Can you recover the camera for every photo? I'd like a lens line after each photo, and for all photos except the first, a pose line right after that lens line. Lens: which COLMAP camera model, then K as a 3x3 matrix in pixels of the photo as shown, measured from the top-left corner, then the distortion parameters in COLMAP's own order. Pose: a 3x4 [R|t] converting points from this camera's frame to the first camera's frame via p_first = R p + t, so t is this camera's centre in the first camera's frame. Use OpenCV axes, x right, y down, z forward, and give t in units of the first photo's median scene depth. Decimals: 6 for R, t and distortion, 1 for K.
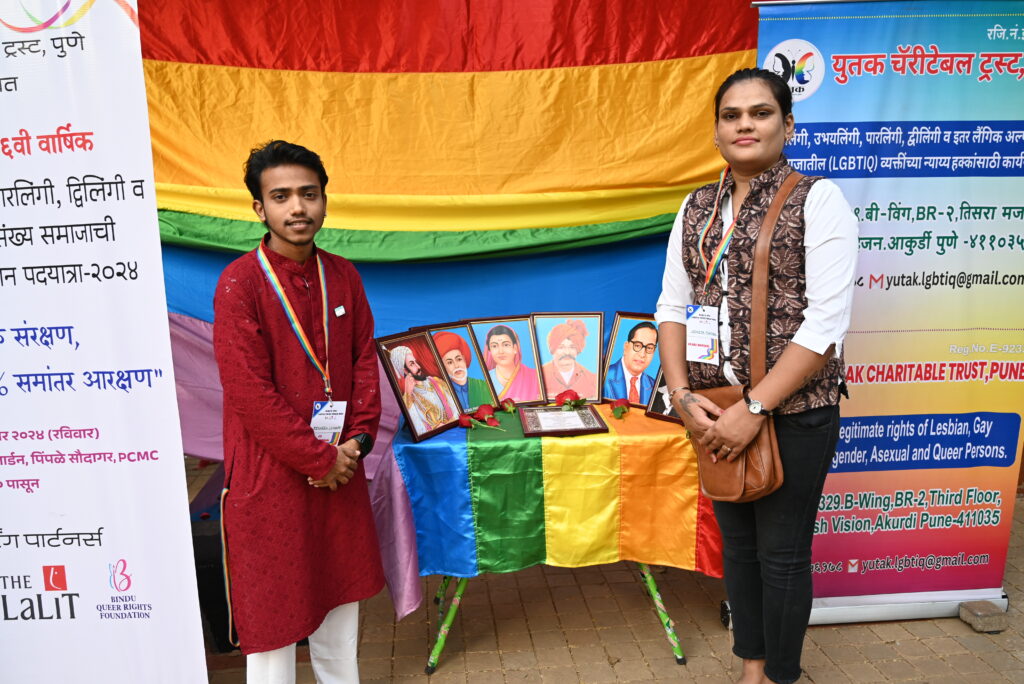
lens RADIAL K [[901.2, 0, 512.3], [0, 901.2, 340.8], [0, 0, 1]] dist [0.000200, -0.014313]
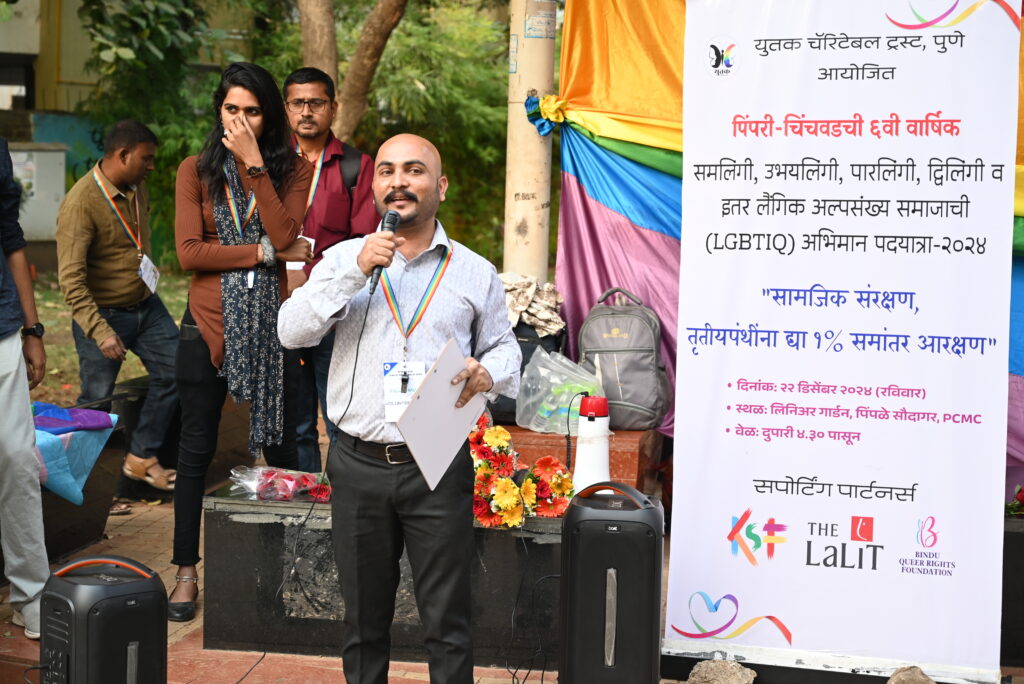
lens RADIAL K [[1785.8, 0, 511.7], [0, 1785.8, 342.4], [0, 0, 1]] dist [0.030446, 0.000000]
pose [[0.980022, 0.081996, -0.181203, -0.567269], [-0.098737, 0.991445, -0.085372, 0.275519], [0.172653, 0.101558, 0.979733, -1.194837]]
